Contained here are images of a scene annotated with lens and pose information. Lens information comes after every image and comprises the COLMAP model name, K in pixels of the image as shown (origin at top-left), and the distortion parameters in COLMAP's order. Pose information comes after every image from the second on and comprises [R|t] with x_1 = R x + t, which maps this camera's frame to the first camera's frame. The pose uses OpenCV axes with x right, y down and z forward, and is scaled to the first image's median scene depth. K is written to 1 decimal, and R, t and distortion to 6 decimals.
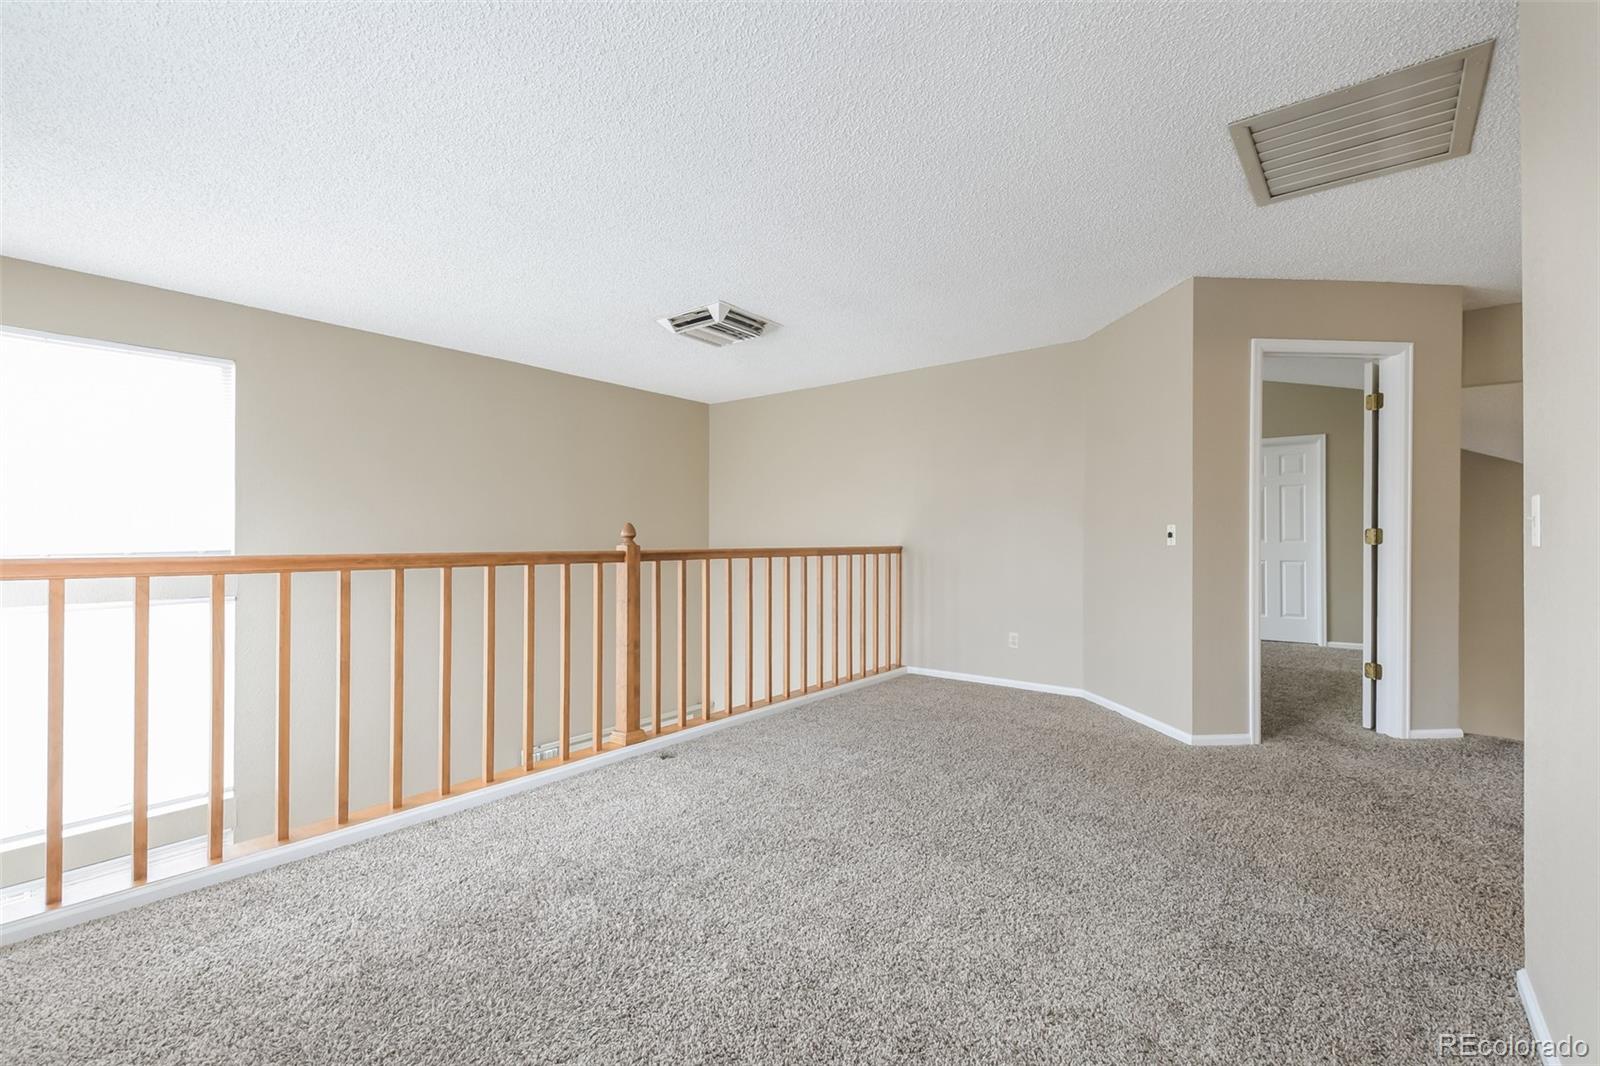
lens RADIAL K [[715.4, 0, 830.8], [0, 715.4, 532.5], [0, 0, 1]] dist [-0.003299, -0.000534]
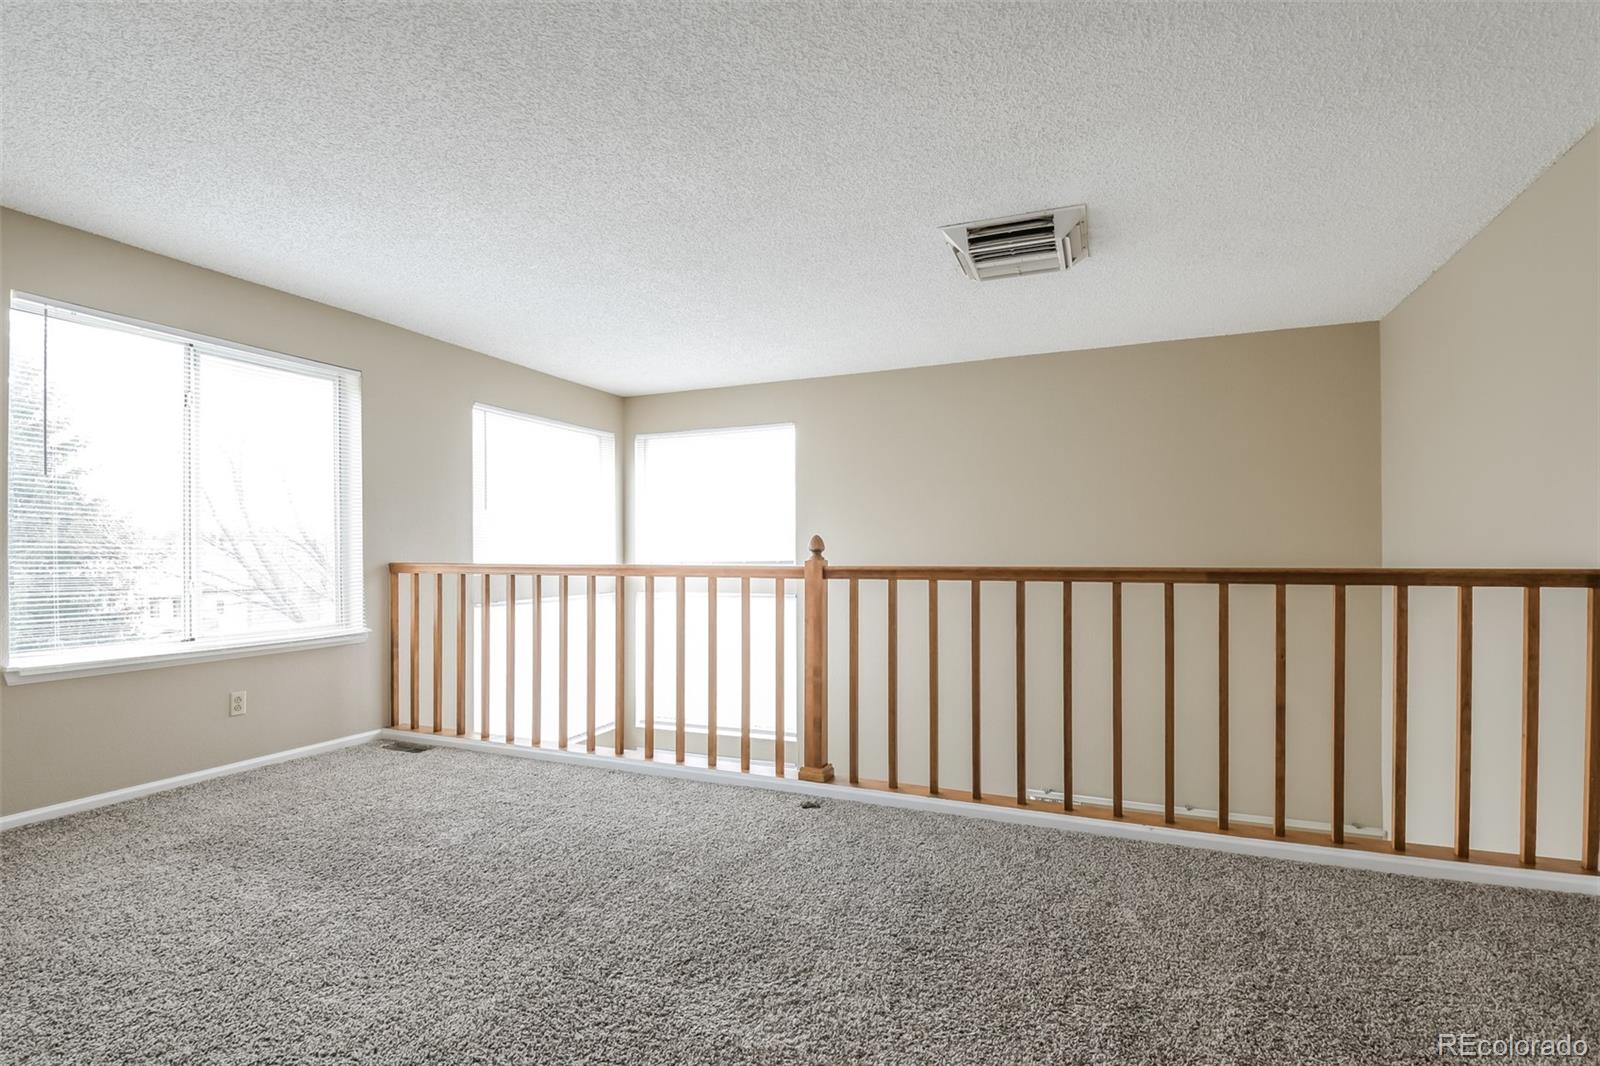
lens RADIAL K [[731.2, 0, 799.0], [0, 731.2, 557.6], [0, 0, 1]] dist [-0.011133, -0.000266]
pose [[0.231765, 0.008188, -0.972737, 0.577541], [0.009899, 0.999893, 0.010775, 0.004645], [0.972721, -0.012127, 0.231660, 0.732553]]
